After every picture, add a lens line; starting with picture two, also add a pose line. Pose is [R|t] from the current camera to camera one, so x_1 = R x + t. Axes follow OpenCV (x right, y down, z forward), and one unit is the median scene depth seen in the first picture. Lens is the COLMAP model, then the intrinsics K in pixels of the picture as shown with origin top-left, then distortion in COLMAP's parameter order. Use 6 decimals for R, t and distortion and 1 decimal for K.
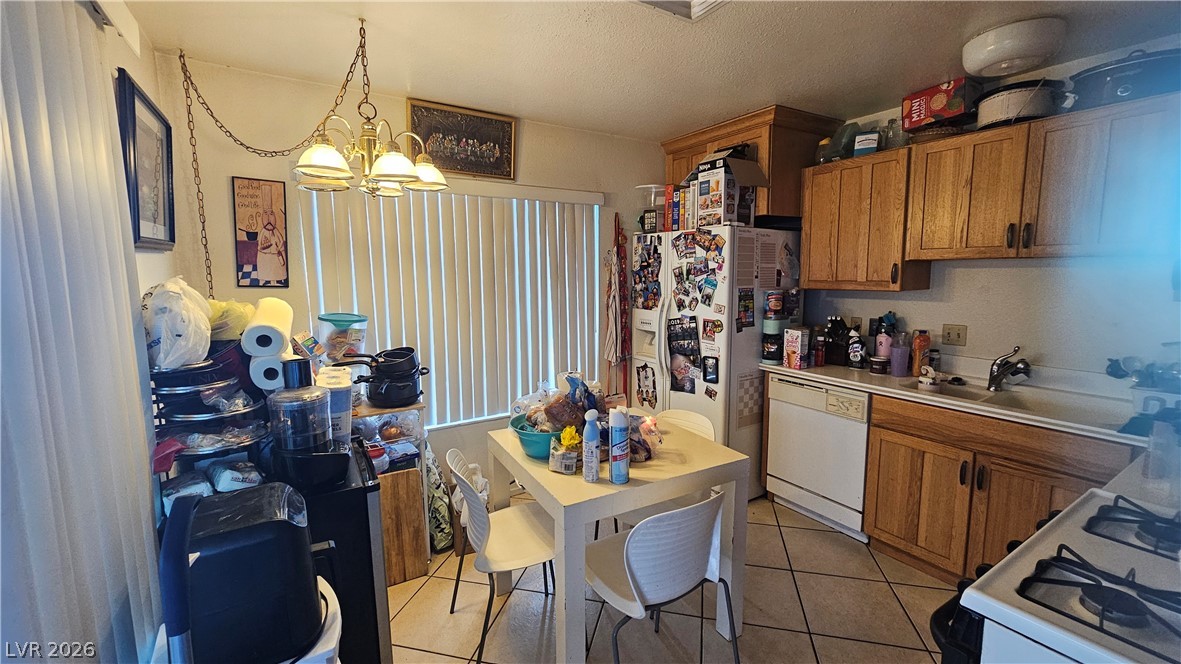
lens RADIAL K [[488.4, 0, 587.9], [0, 488.4, 326.9], [0, 0, 1]] dist [-0.000707, -0.000442]
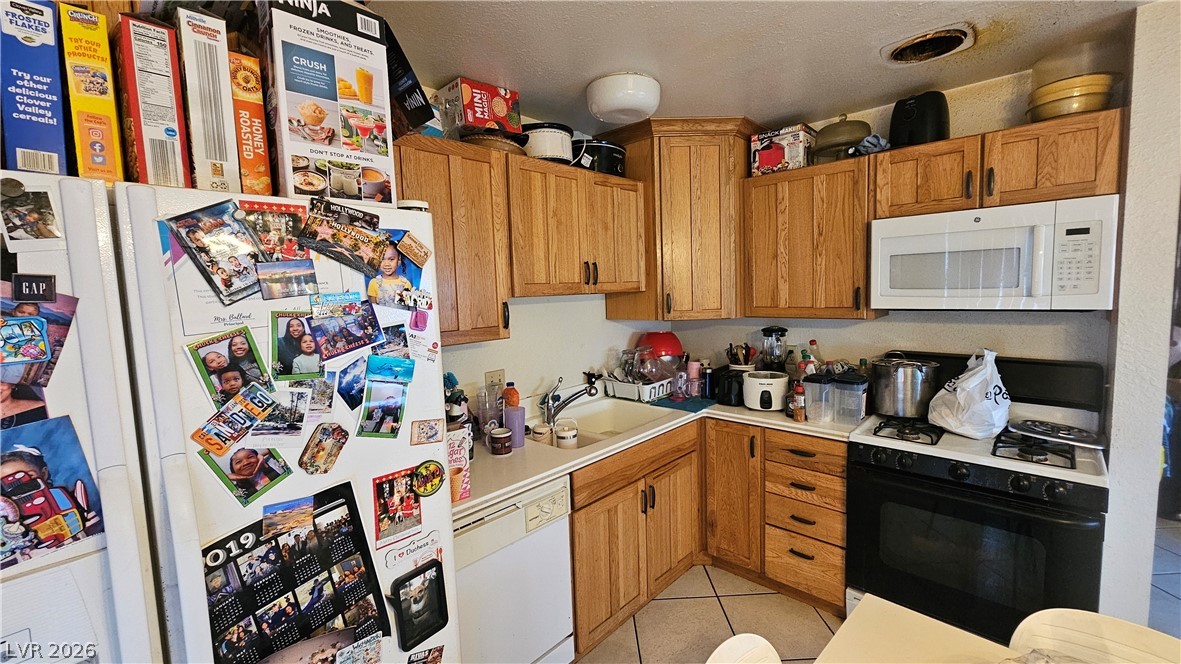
lens RADIAL K [[488.4, 0, 587.9], [0, 488.4, 326.9], [0, 0, 1]] dist [-0.000707, -0.000442]
pose [[-0.266722, -0.062078, 0.961772, -0.115995], [0.144401, 0.984085, 0.103564, -0.134074], [-0.952894, 0.166503, -0.253513, 0.948870]]
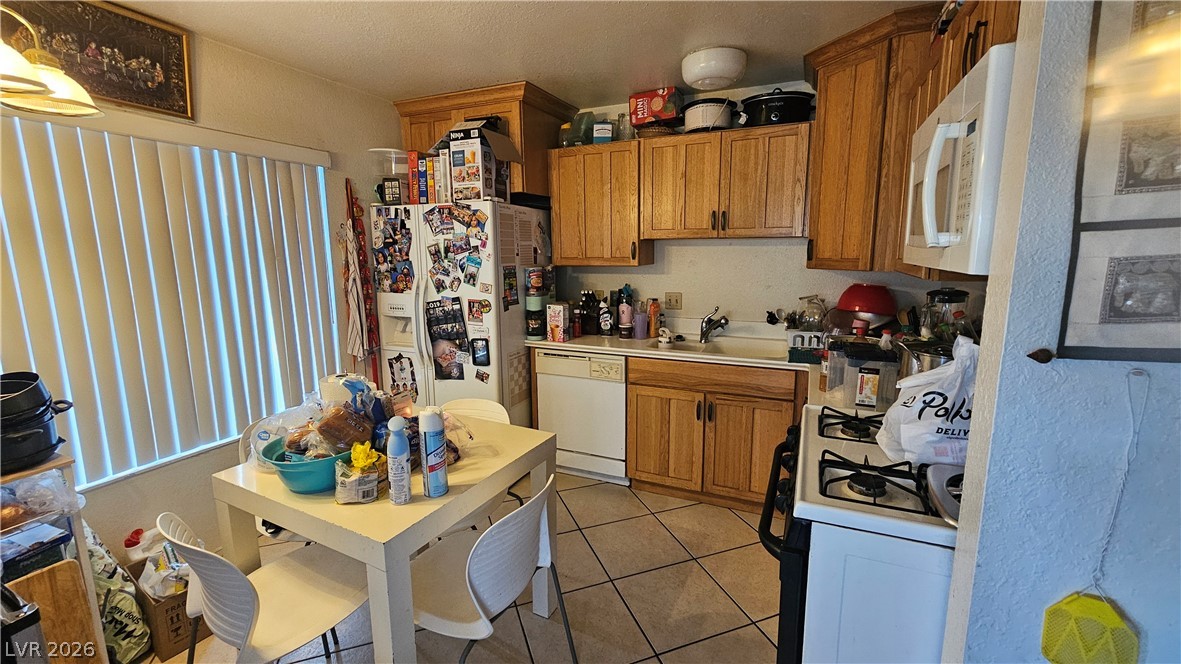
lens RADIAL K [[488.4, 0, 587.9], [0, 488.4, 326.9], [0, 0, 1]] dist [-0.000707, -0.000442]
pose [[0.828464, -0.087052, 0.553235, -0.100736], [0.064442, 0.996102, 0.060236, -0.005637], [-0.556322, -0.014252, 0.830845, 0.087937]]
